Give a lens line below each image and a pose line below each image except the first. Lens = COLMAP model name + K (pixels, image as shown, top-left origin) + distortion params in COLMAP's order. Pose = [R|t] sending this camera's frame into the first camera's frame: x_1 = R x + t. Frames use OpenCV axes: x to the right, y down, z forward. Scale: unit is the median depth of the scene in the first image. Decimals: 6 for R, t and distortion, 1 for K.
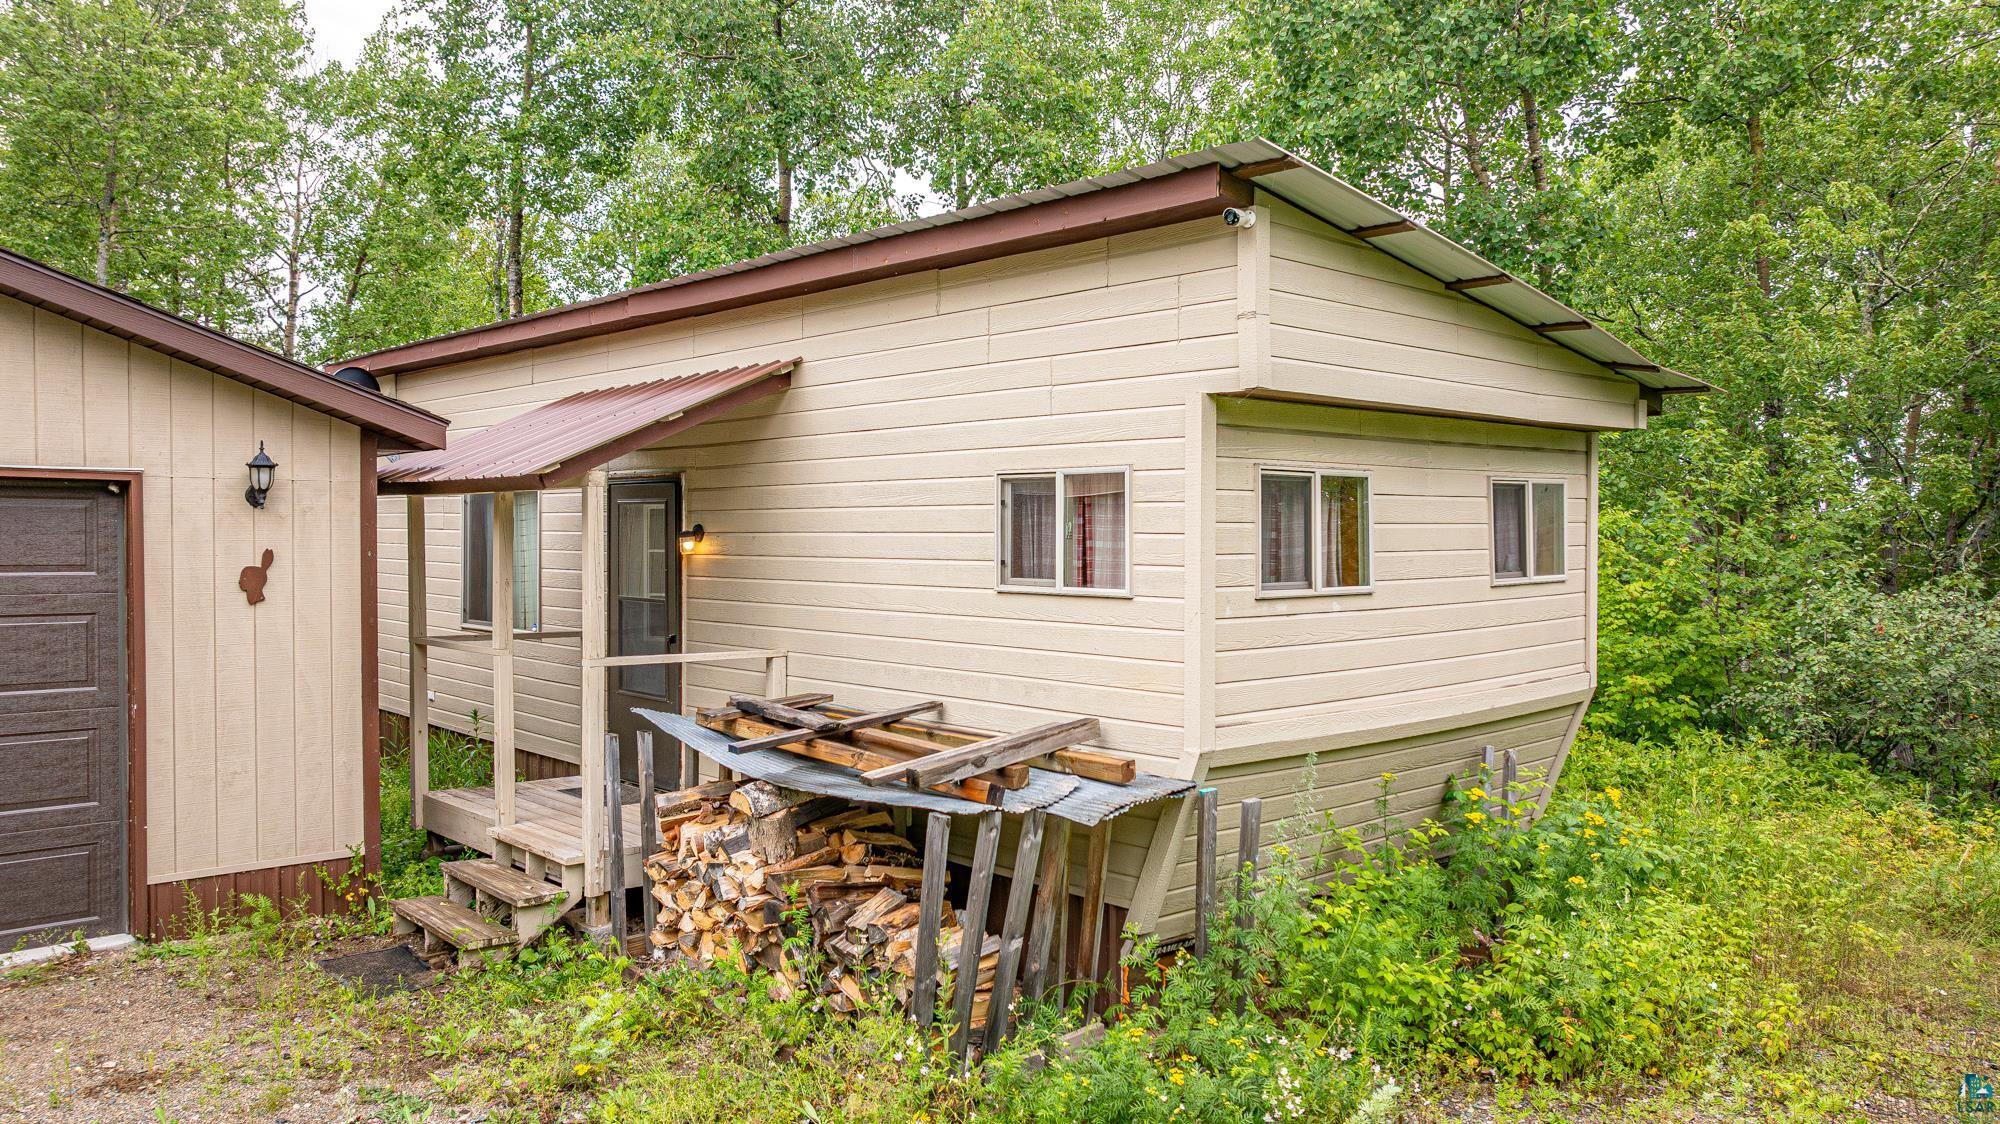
lens RADIAL K [[1418.6, 0, 1000.0], [0, 1418.6, 562.0], [0, 0, 1]] dist [-0.005190, 0.001243]
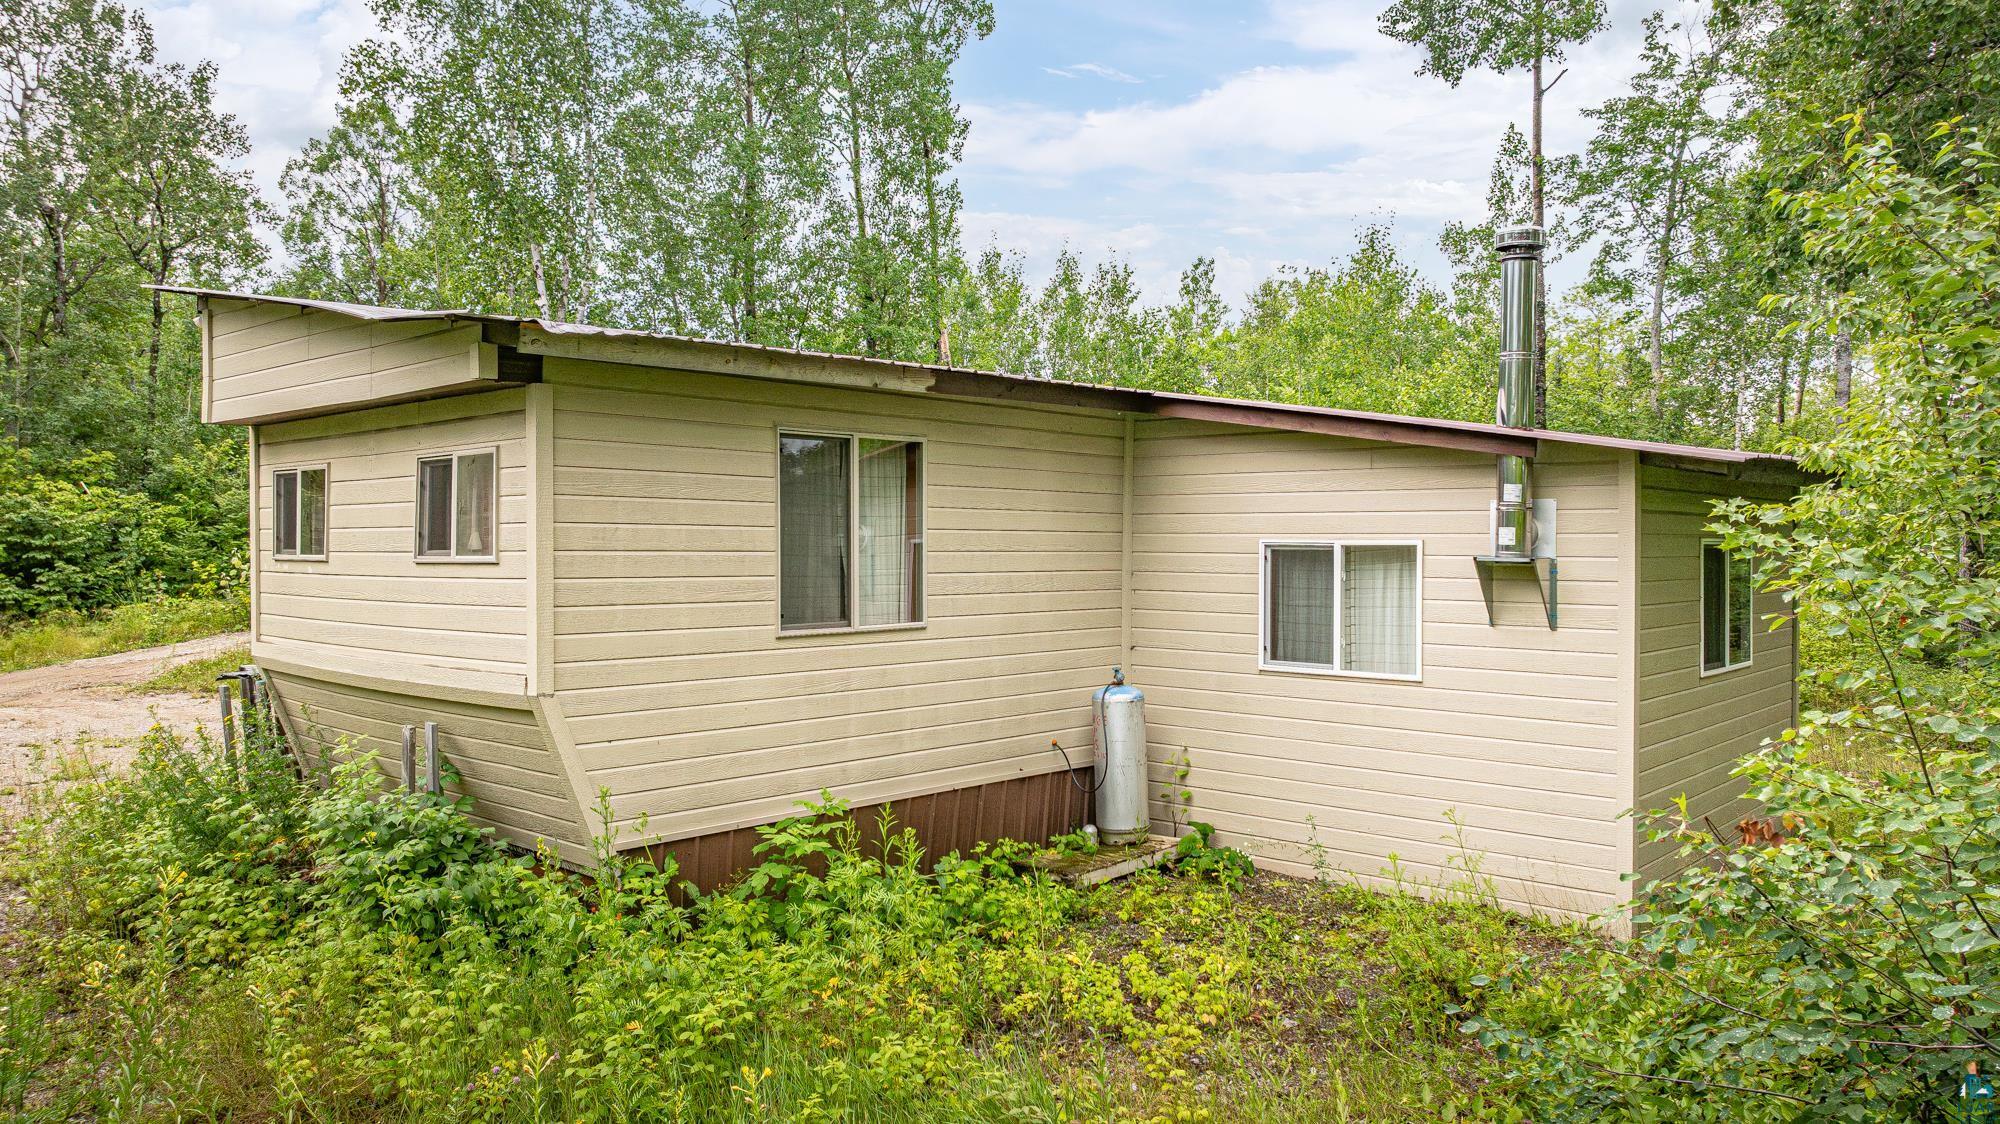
lens RADIAL K [[1418.6, 0, 1000.0], [0, 1418.6, 562.0], [0, 0, 1]] dist [-0.005190, 0.001243]
pose [[0.083921, 0.009916, -0.996423, 1.404128], [-0.025823, 0.999636, 0.007774, -0.002115], [0.996138, 0.025078, 0.084146, 1.333926]]
